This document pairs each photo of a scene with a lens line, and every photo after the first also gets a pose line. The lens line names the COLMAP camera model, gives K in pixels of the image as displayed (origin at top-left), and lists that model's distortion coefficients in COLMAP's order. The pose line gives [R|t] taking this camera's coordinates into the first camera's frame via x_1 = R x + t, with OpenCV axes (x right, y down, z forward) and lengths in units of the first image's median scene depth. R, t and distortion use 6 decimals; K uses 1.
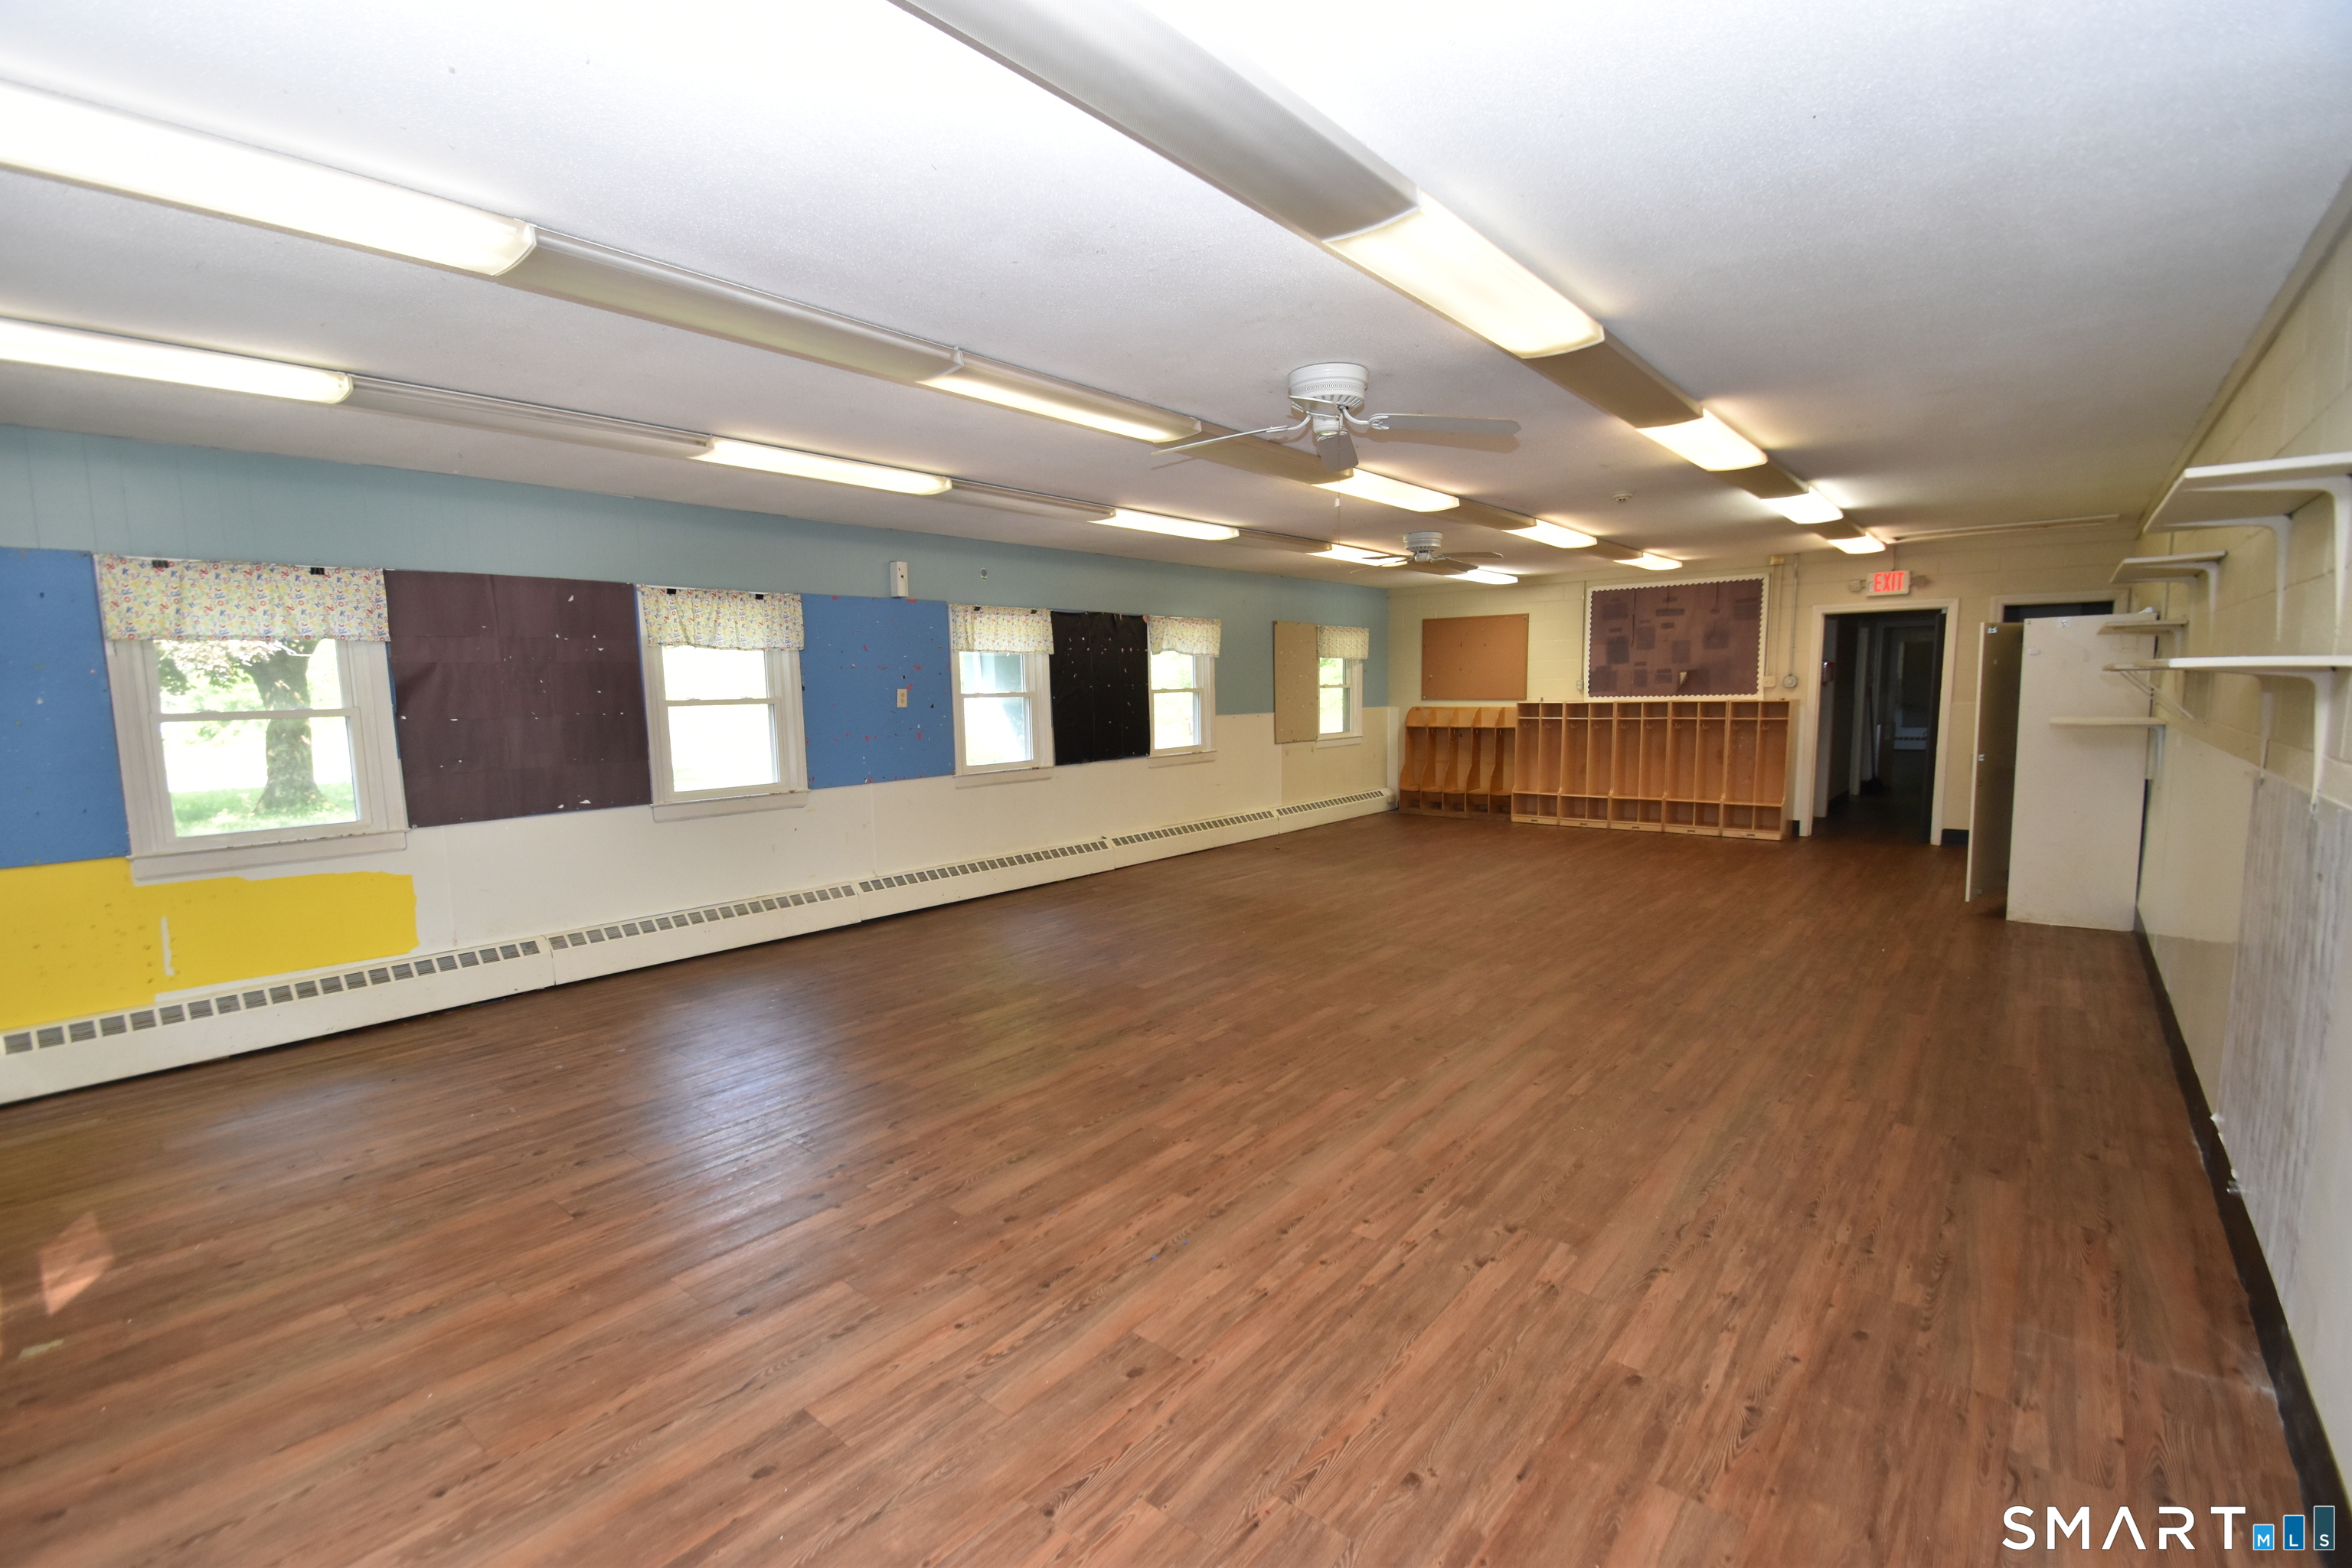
lens RADIAL K [[1041.6, 0, 1160.6], [0, 1041.6, 818.0], [0, 0, 1]] dist [0.013629, -0.019189]
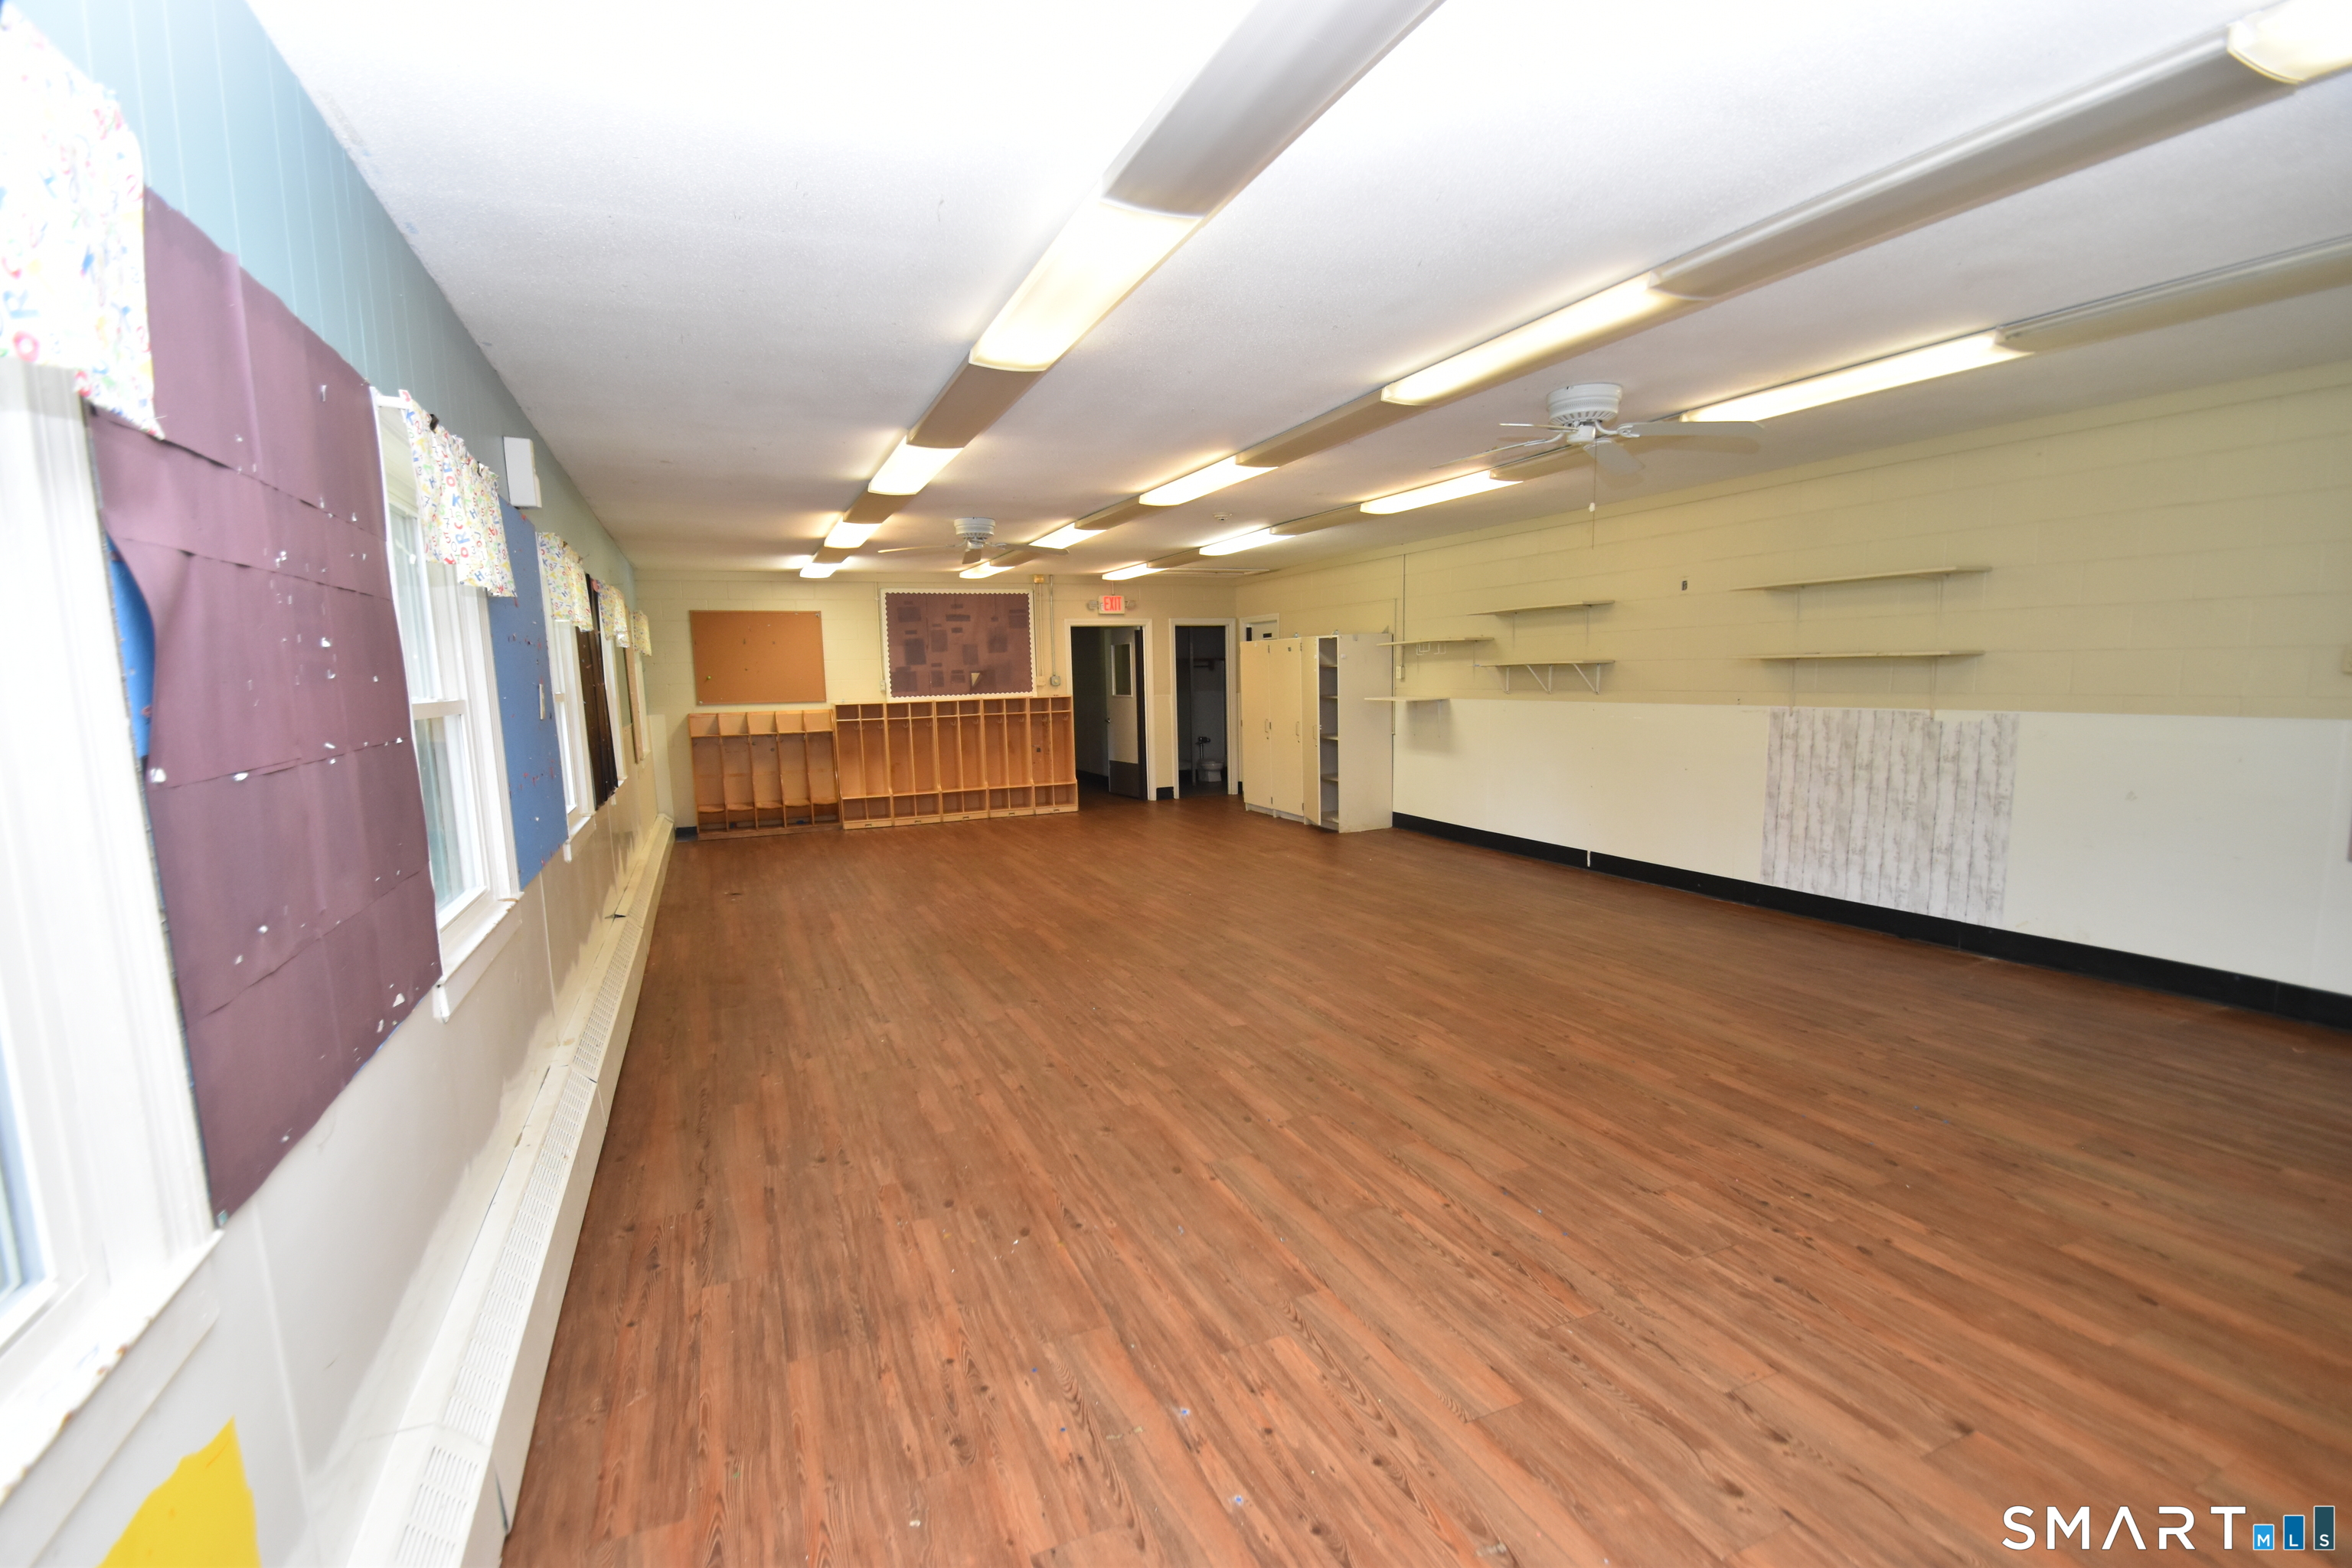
lens RADIAL K [[1037.5, 0, 1176.0], [0, 1037.5, 784.0], [0, 0, 1]] dist [0.013122, -0.019640]
pose [[0.450574, -0.088106, 0.888381, -0.399573], [0.127672, 0.991249, 0.033555, -0.034056], [-0.883563, 0.098303, 0.457880, 0.331061]]
